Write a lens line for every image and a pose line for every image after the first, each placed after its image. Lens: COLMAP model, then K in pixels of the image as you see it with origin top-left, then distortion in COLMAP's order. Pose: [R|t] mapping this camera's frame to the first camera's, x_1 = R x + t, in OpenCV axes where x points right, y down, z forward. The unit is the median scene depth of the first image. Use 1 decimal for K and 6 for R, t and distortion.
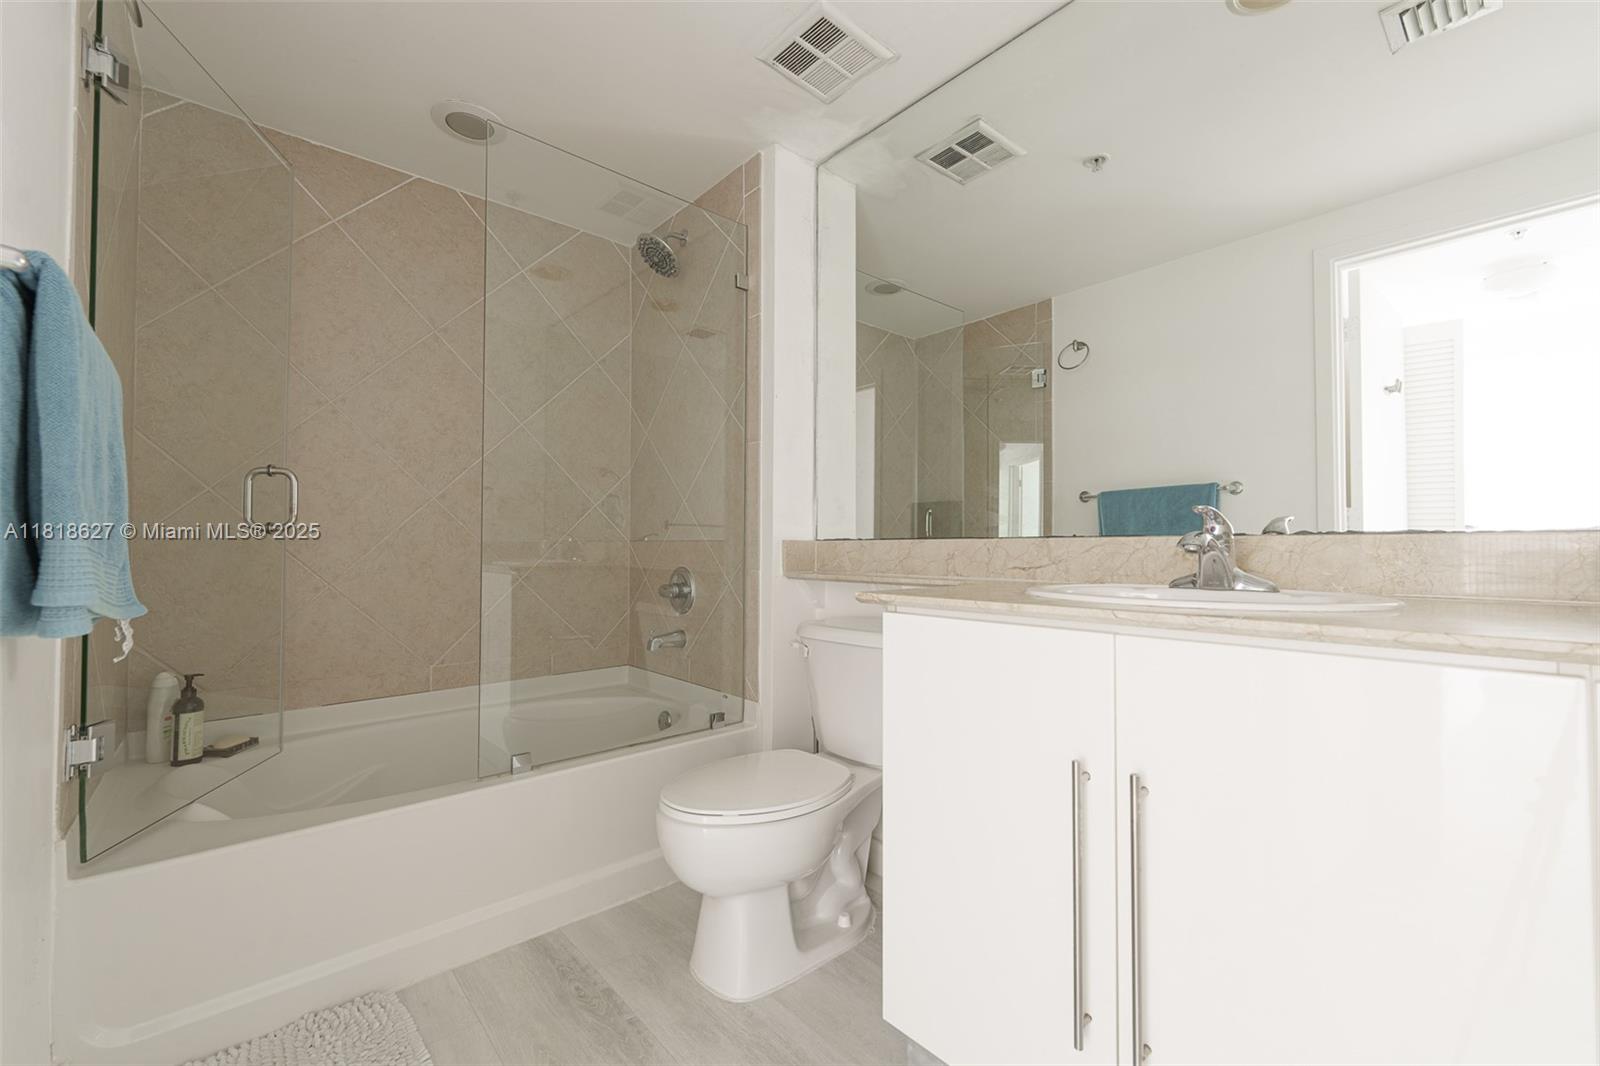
lens RADIAL K [[644.1, 0, 799.8], [0, 644.1, 534.3], [0, 0, 1]] dist [-0.001620, -0.000233]
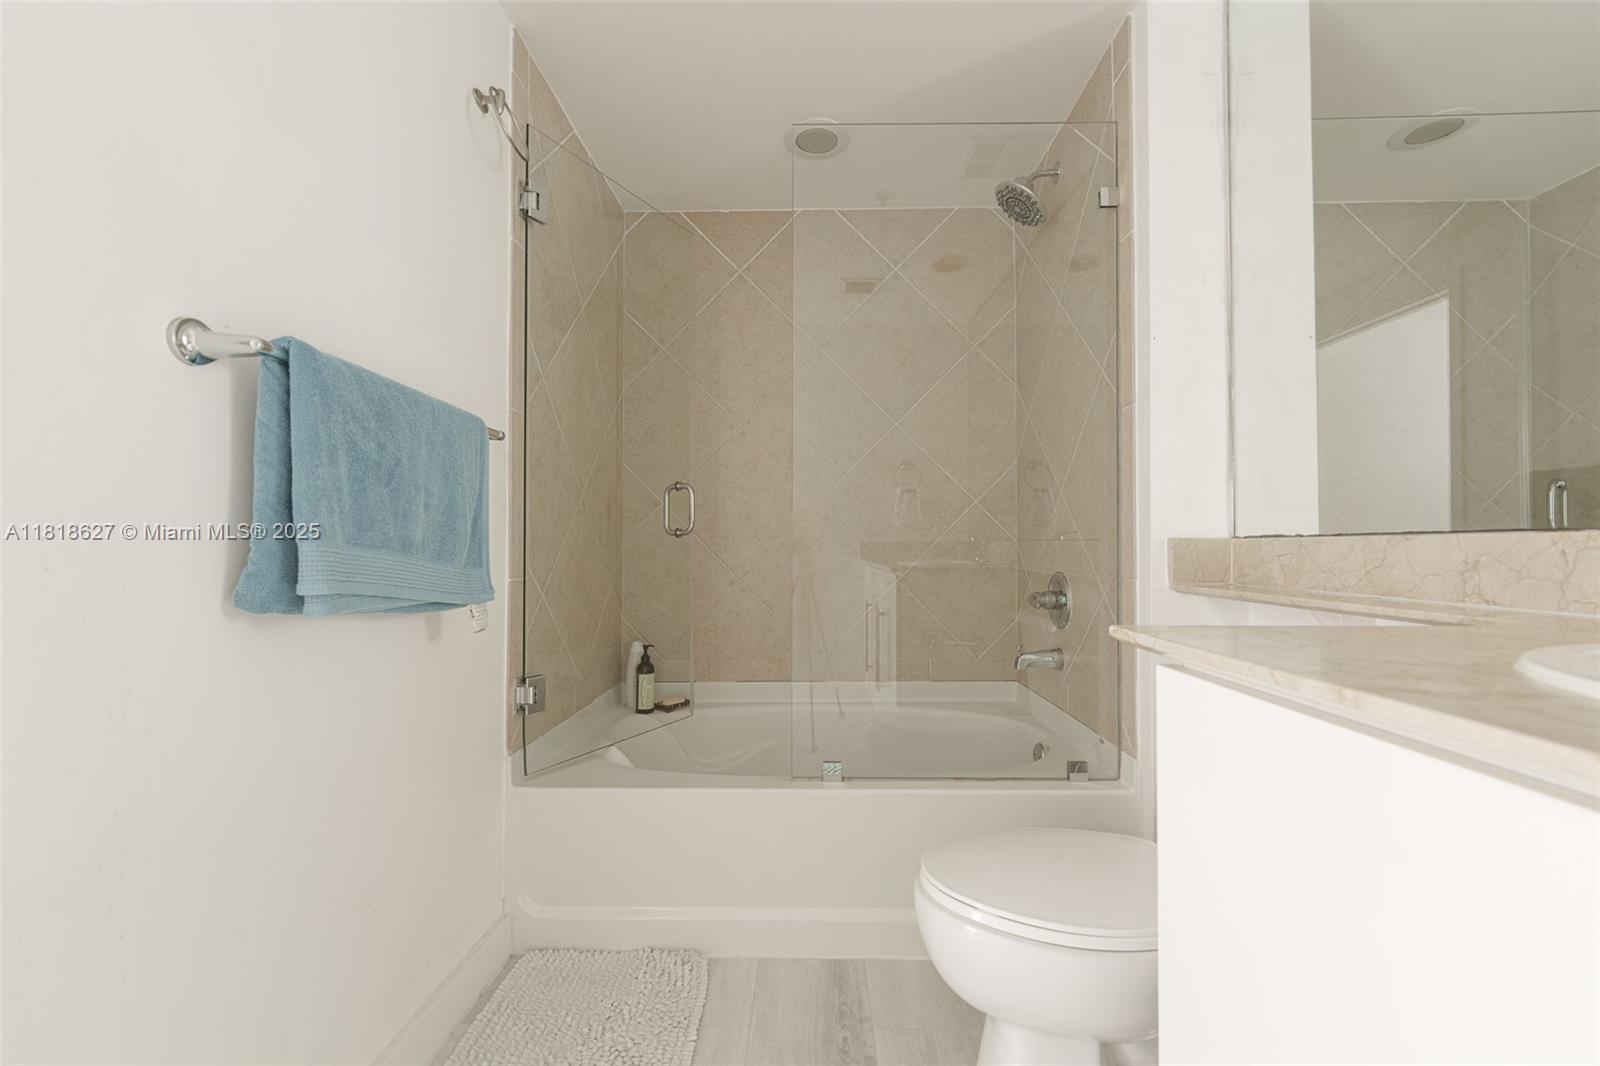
lens RADIAL K [[644.1, 0, 799.8], [0, 644.1, 534.3], [0, 0, 1]] dist [-0.001620, -0.000233]
pose [[0.741123, -0.014535, -0.671212, 0.157832], [0.015923, 0.999865, -0.004070, 0.001414], [0.671180, -0.007671, 0.741255, 0.212131]]
